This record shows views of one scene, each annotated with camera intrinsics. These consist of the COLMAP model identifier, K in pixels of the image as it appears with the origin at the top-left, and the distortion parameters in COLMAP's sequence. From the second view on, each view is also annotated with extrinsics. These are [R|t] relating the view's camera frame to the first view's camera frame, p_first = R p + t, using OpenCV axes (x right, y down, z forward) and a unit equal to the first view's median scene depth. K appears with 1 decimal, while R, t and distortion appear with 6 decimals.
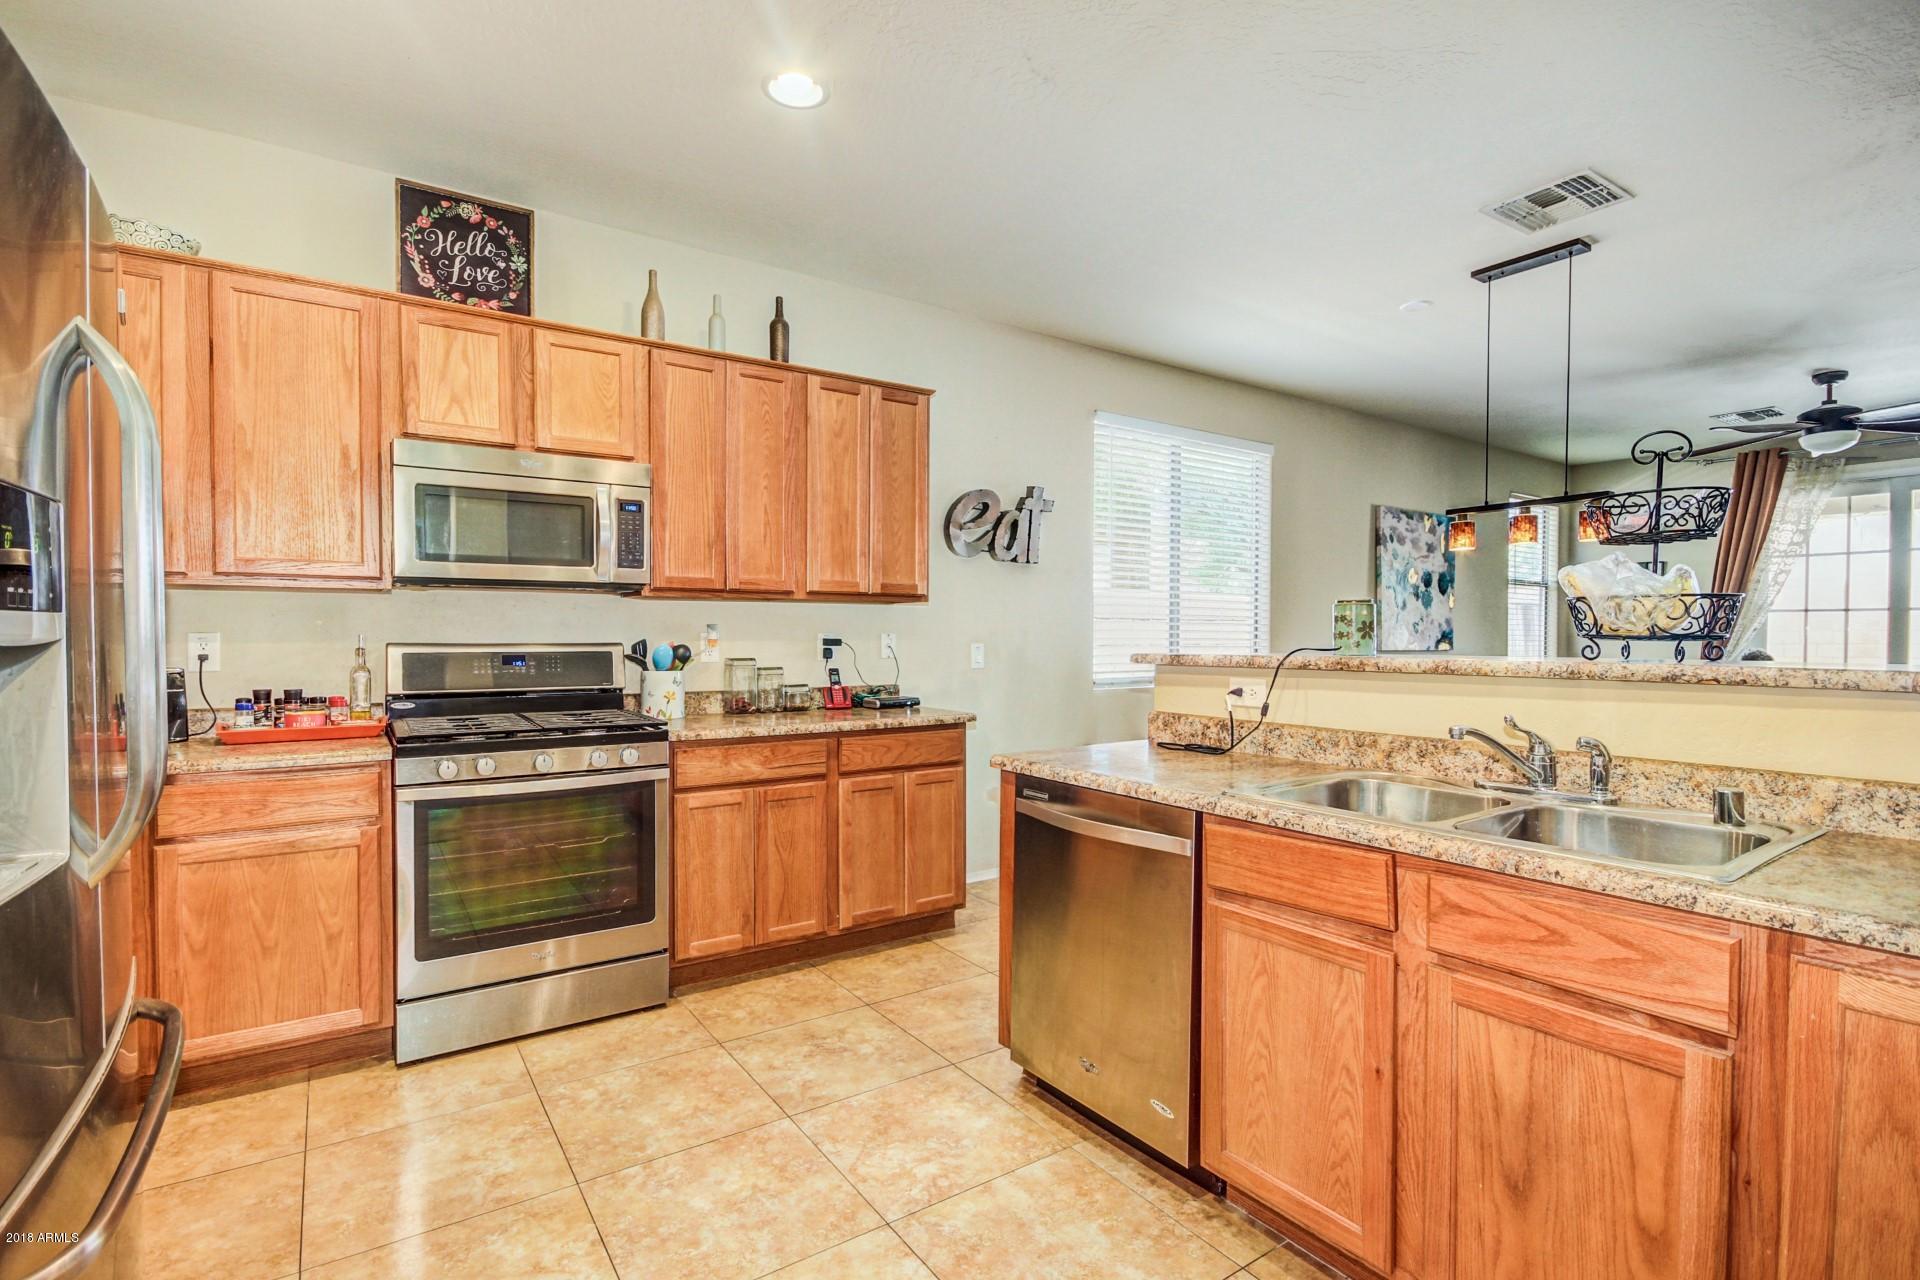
lens RADIAL K [[907.0, 0, 961.4], [0, 907.0, 647.5], [0, 0, 1]] dist [0.006363, -0.007688]
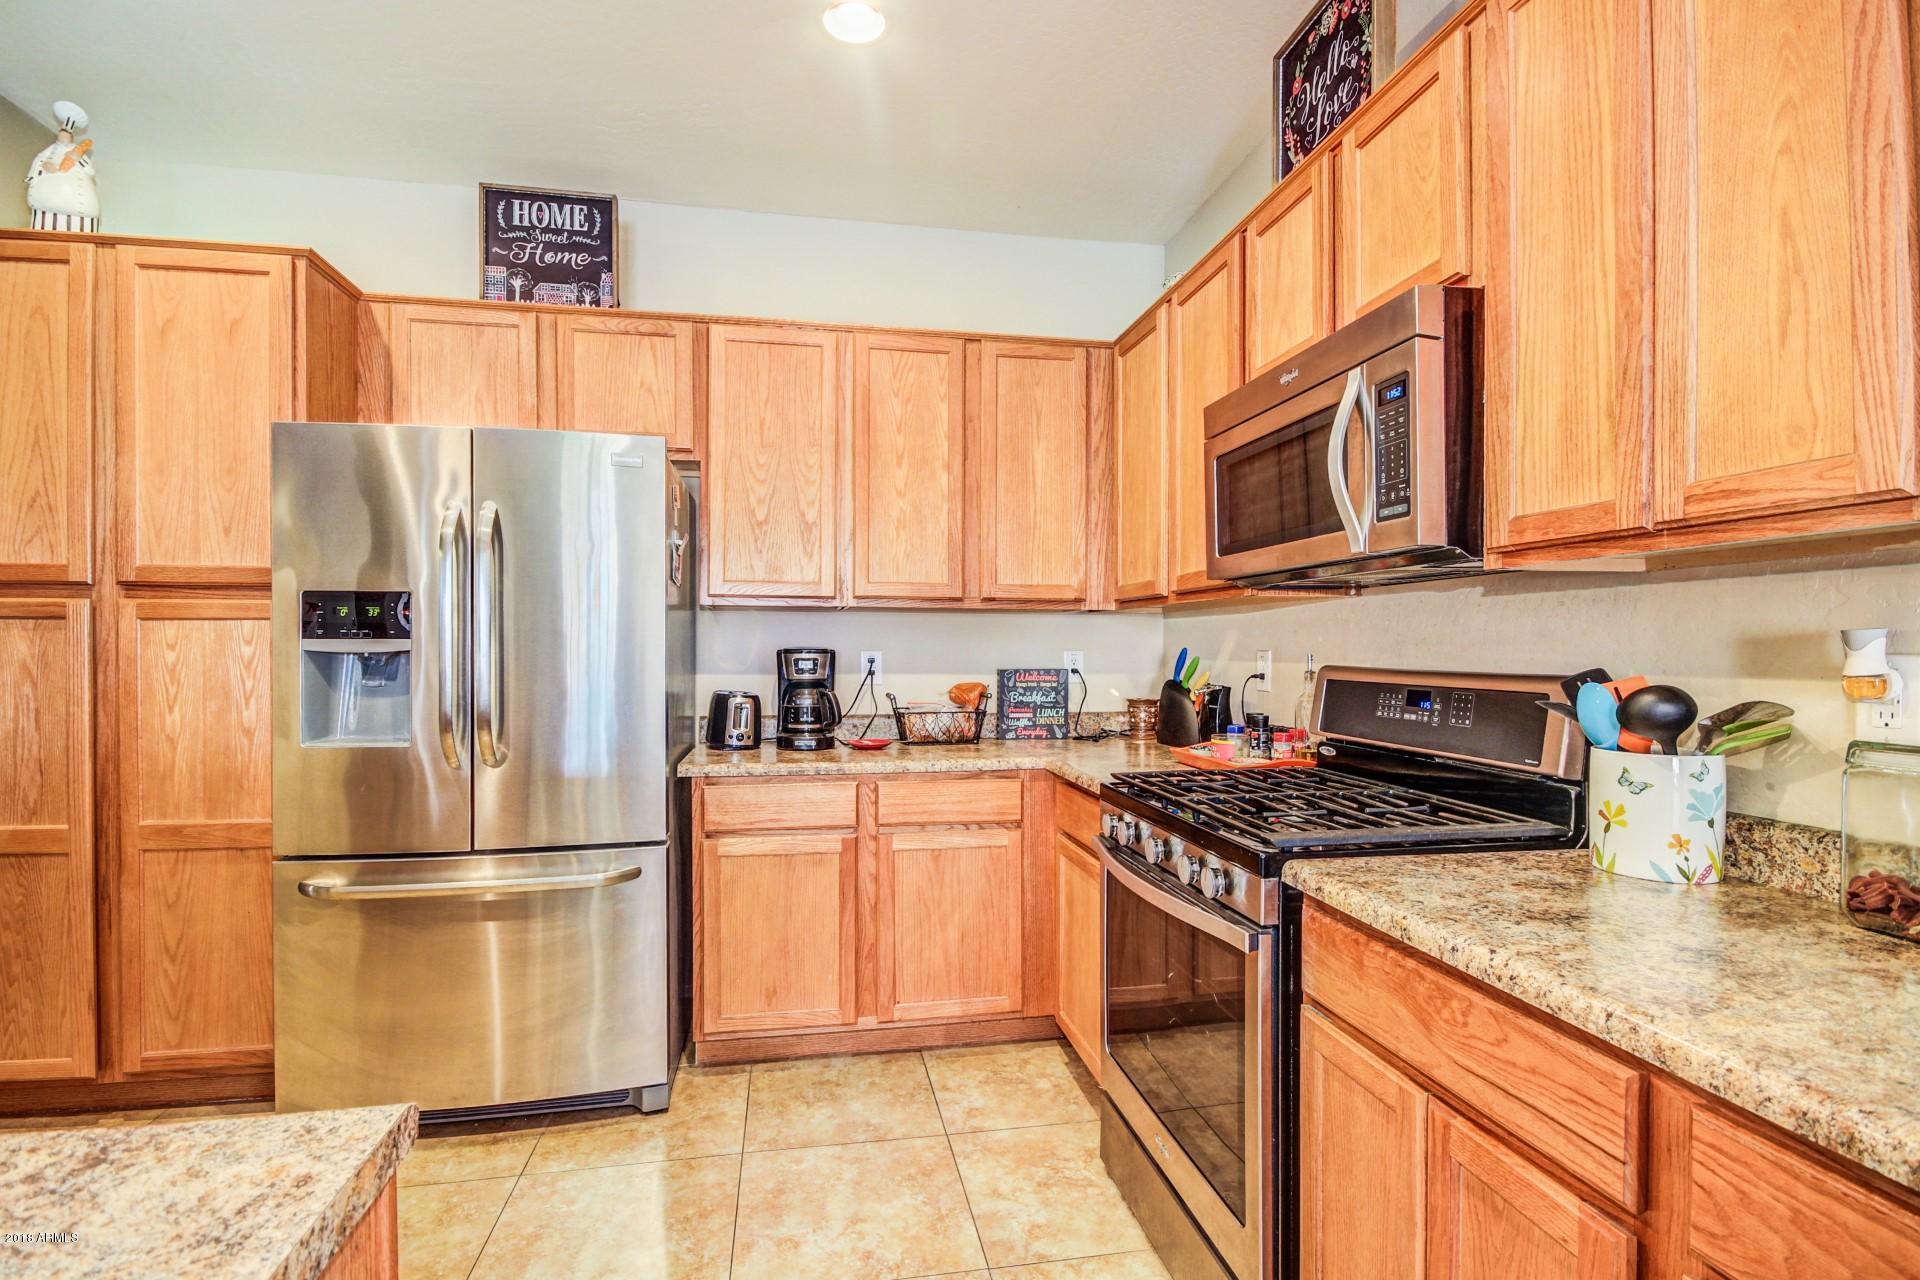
lens RADIAL K [[907.0, 0, 952.8], [0, 907.0, 653.1], [0, 0, 1]] dist [0.006363, -0.007688]
pose [[-0.409420, 0.002370, -0.912343, 0.148543], [-0.017257, 0.999798, 0.010342, -0.014996], [0.912183, 0.019979, -0.409297, 0.854197]]
